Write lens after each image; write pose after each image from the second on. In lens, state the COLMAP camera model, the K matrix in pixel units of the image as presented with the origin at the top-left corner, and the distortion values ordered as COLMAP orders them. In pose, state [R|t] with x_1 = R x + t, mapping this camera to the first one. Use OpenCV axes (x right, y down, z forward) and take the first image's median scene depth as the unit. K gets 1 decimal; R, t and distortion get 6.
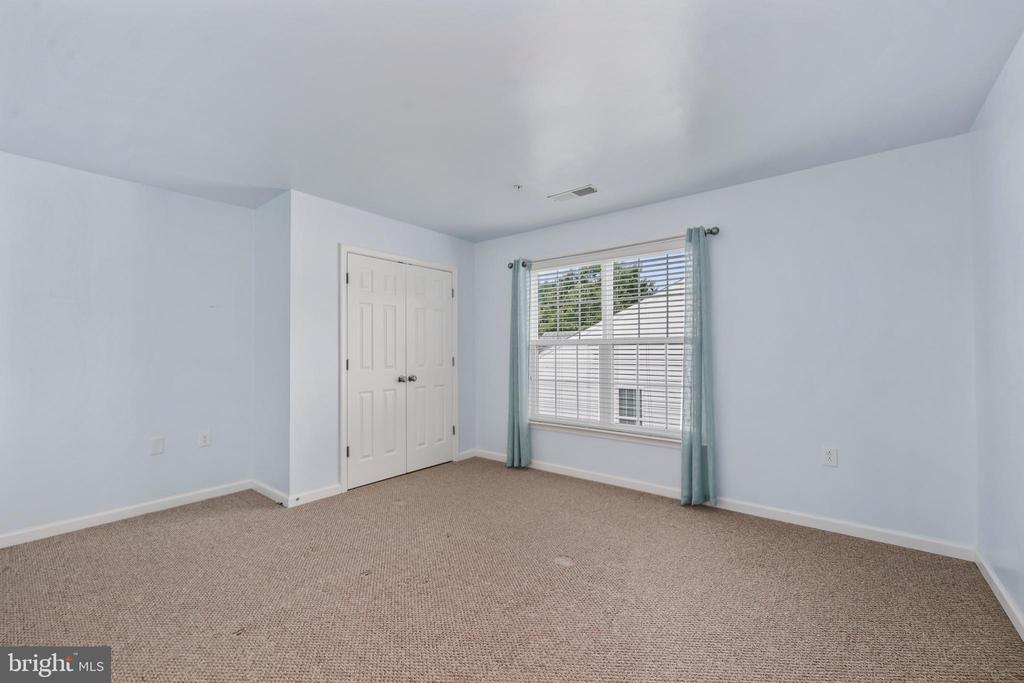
lens RADIAL K [[426.4, 0, 510.4], [0, 426.4, 358.8], [0, 0, 1]] dist [-0.001286, -0.000317]
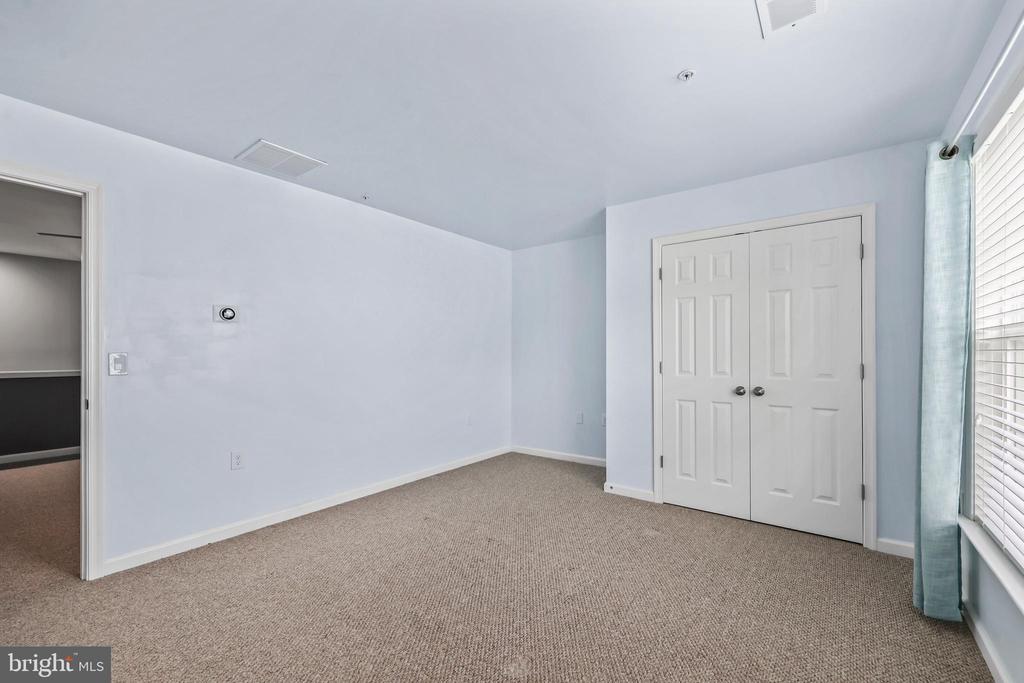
lens RADIAL K [[426.4, 0, 510.4], [0, 426.4, 358.8], [0, 0, 1]] dist [-0.001286, -0.000317]
pose [[0.015654, 0.019415, -0.999689, 0.538259], [-0.014151, 0.999716, 0.019194, -0.018489], [0.999777, 0.013846, 0.015924, 0.654523]]
